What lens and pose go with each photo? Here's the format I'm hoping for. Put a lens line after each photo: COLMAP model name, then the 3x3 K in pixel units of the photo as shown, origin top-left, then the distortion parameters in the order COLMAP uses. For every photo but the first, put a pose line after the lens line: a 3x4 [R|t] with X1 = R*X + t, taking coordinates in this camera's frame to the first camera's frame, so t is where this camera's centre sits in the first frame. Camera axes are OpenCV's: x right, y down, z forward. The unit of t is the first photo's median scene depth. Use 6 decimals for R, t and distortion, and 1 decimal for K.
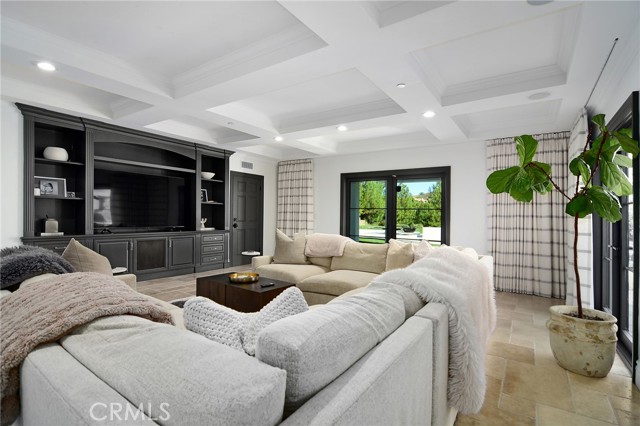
lens RADIAL K [[311.6, 0, 298.1], [0, 311.6, 210.6], [0, 0, 1]] dist [-0.002714, -0.001459]
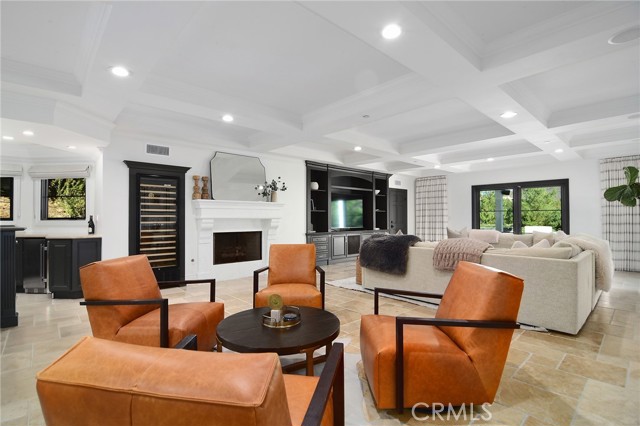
lens RADIAL K [[311.6, 0, 306.3], [0, 311.6, 215.9], [0, 0, 1]] dist [-0.002714, -0.001459]
pose [[0.980752, -0.026456, -0.193456, -0.360724], [0.027434, 0.999621, 0.002376, -0.015263], [0.193320, -0.007637, 0.981106, -0.529805]]
